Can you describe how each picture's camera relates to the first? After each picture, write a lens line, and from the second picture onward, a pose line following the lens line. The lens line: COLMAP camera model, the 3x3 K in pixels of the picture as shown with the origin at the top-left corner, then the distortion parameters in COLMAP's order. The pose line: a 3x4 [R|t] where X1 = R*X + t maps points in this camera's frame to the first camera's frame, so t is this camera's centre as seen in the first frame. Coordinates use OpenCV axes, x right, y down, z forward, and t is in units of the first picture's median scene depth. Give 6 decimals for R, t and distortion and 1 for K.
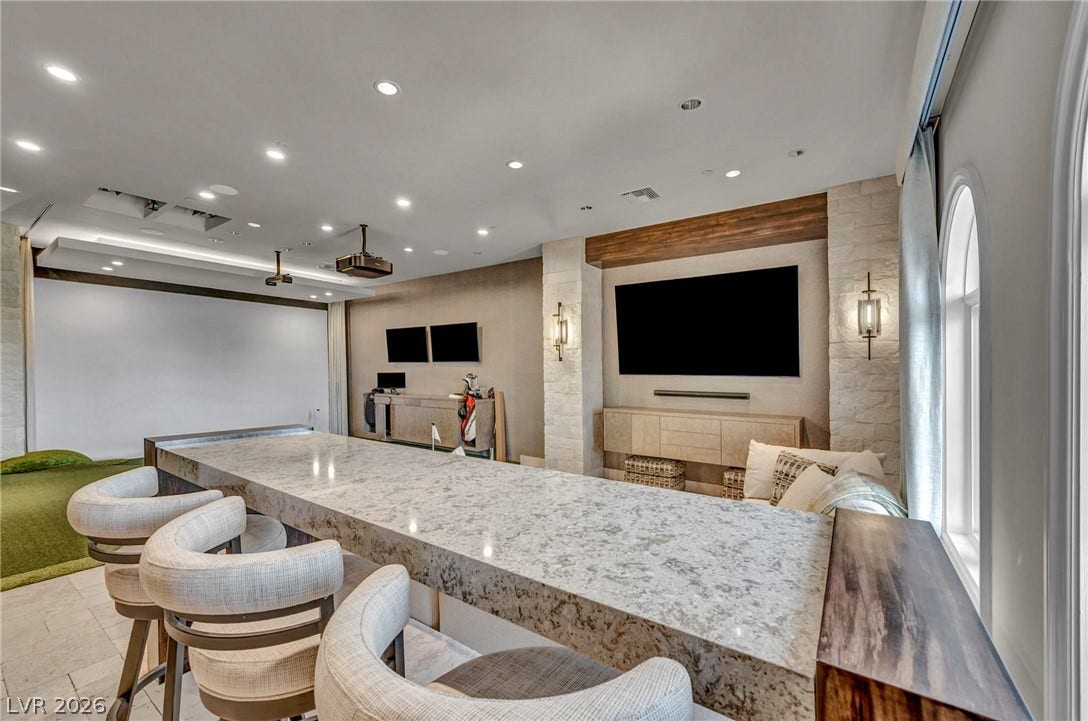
lens RADIAL K [[442.7, 0, 541.5], [0, 442.7, 366.1], [0, 0, 1]] dist [-0.002343, 0.000394]
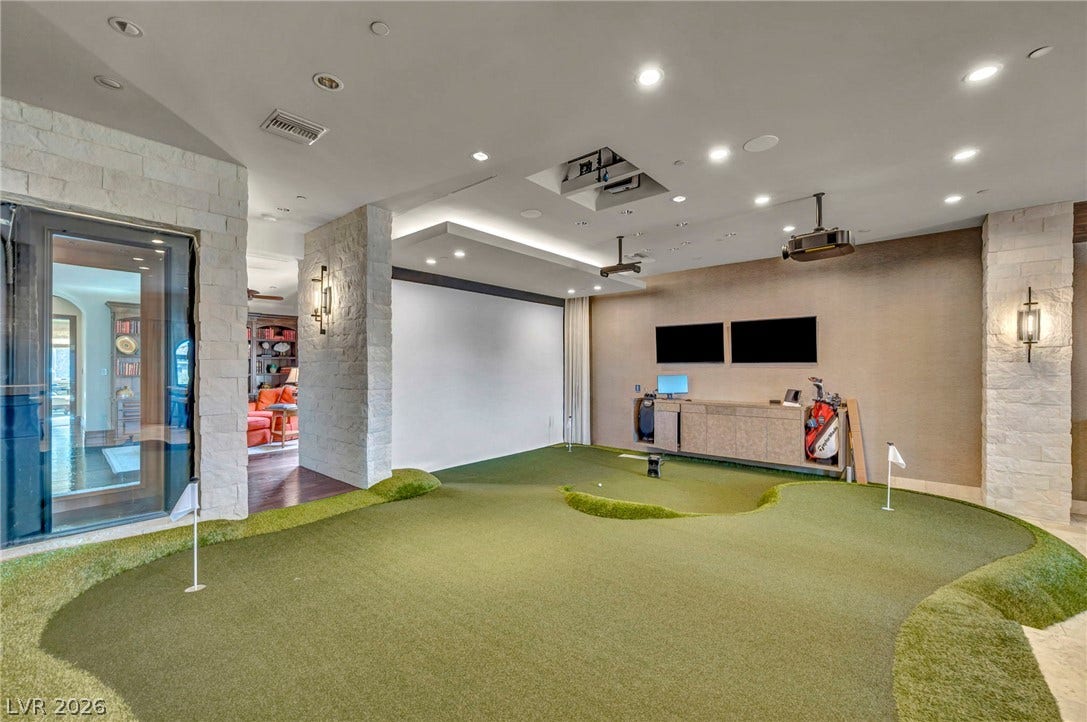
lens RADIAL K [[442.3, 0, 544.6], [0, 442.3, 361.6], [0, 0, 1]] dist [-0.002343, 0.000394]
pose [[0.995678, -0.009029, -0.092436, -0.615142], [0.008731, 0.999955, -0.003625, -0.014286], [0.092464, 0.002802, 0.995712, 0.124106]]
